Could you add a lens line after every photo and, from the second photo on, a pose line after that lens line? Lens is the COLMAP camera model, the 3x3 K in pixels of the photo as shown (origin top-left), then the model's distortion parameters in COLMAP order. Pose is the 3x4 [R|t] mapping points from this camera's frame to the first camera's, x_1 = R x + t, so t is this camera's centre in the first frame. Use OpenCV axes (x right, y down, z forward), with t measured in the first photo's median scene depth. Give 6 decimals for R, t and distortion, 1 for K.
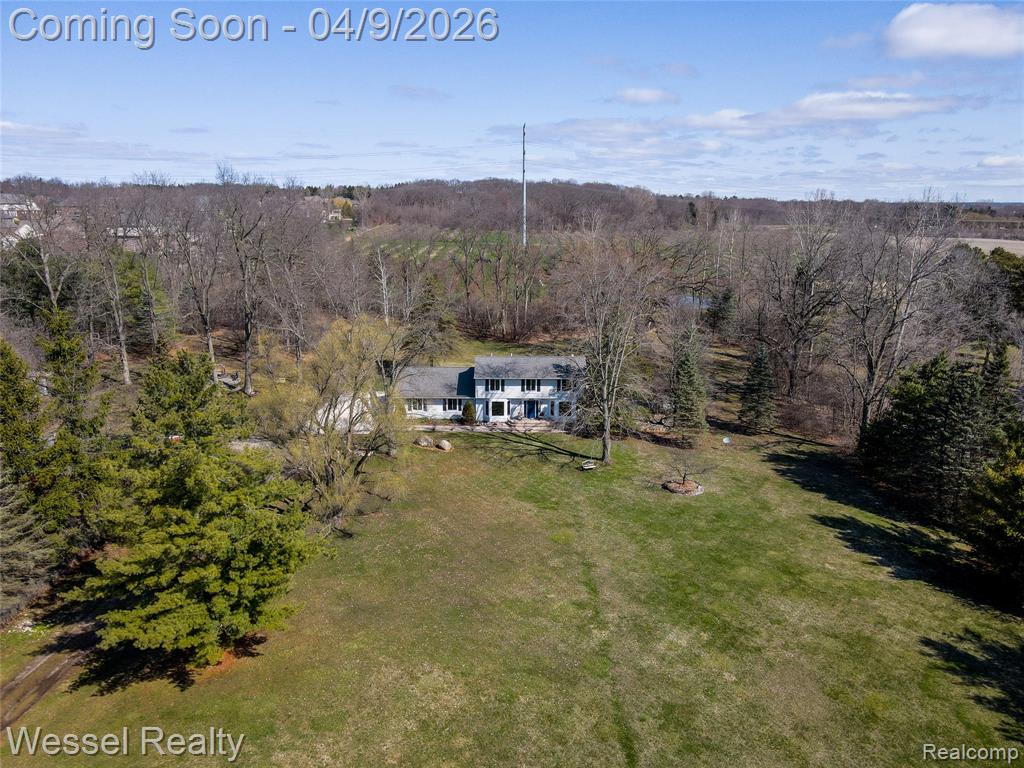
lens RADIAL K [[735.1, 0, 512.0], [0, 735.1, 384.0], [0, 0, 1]] dist [0.020080, 0.001846]
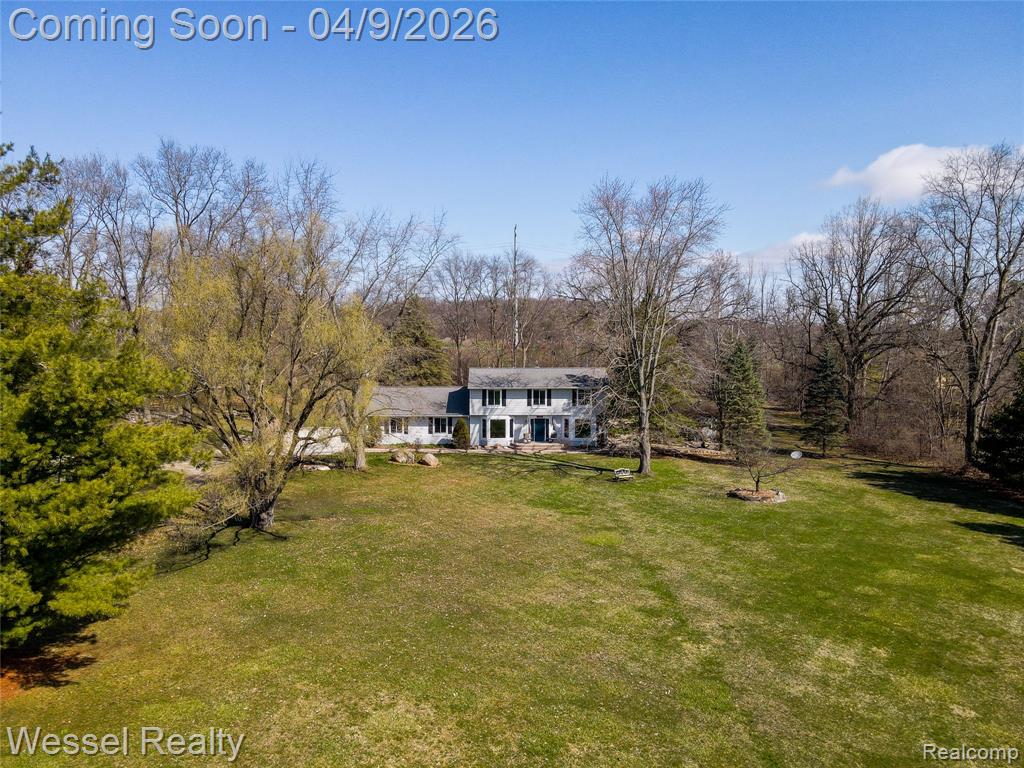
lens RADIAL K [[727.4, 0, 512.0], [0, 727.4, 384.0], [0, 0, 1]] dist [0.020589, 0.000613]
pose [[0.999876, -0.005308, 0.014826, -0.018636], [0.007865, 0.983983, -0.178087, 0.151112], [-0.013643, 0.178182, 0.983903, 0.263384]]
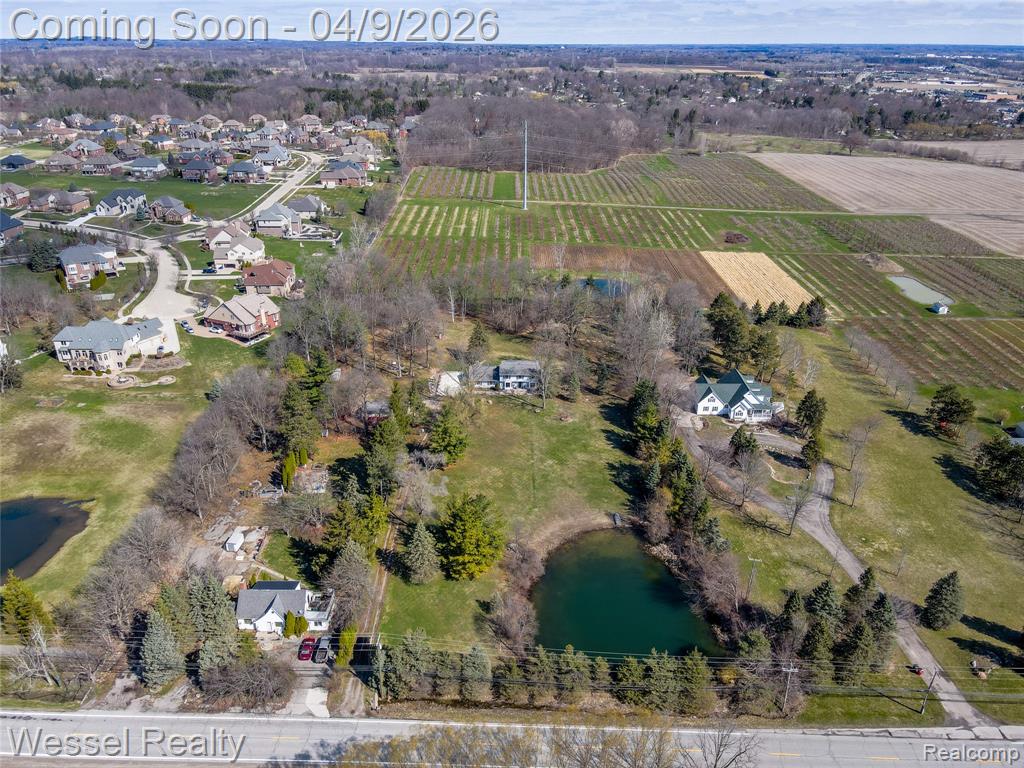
lens RADIAL K [[727.4, 0, 512.0], [0, 727.4, 384.0], [0, 0, 1]] dist [0.020589, 0.000613]
pose [[0.999961, 0.004859, -0.007405, 0.019355], [-0.003312, 0.980581, 0.196084, -0.596529], [0.008214, -0.196052, 0.980559, -1.963504]]
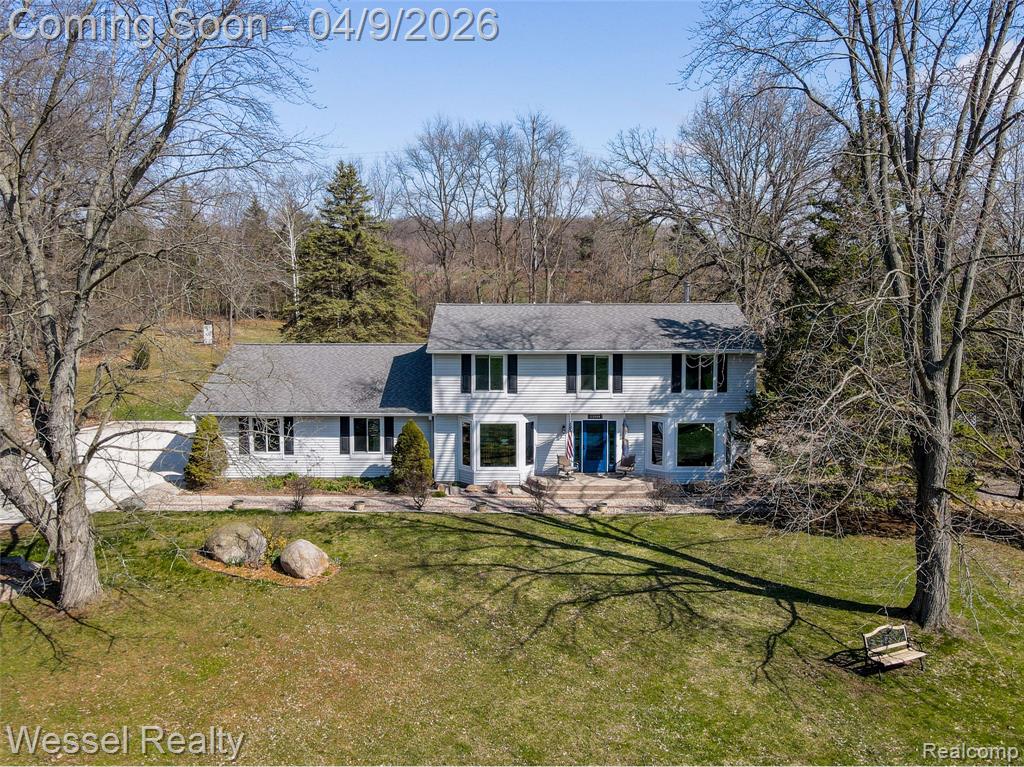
lens RADIAL K [[843.6, 0, 528.1], [0, 843.6, 323.1], [0, 0, 1]] dist [0.005558, 0.001520]
pose [[0.999884, -0.002864, 0.014940, -0.013450], [0.005468, 0.984140, -0.177308, 0.056809], [-0.014195, 0.177369, 0.984042, 0.725427]]
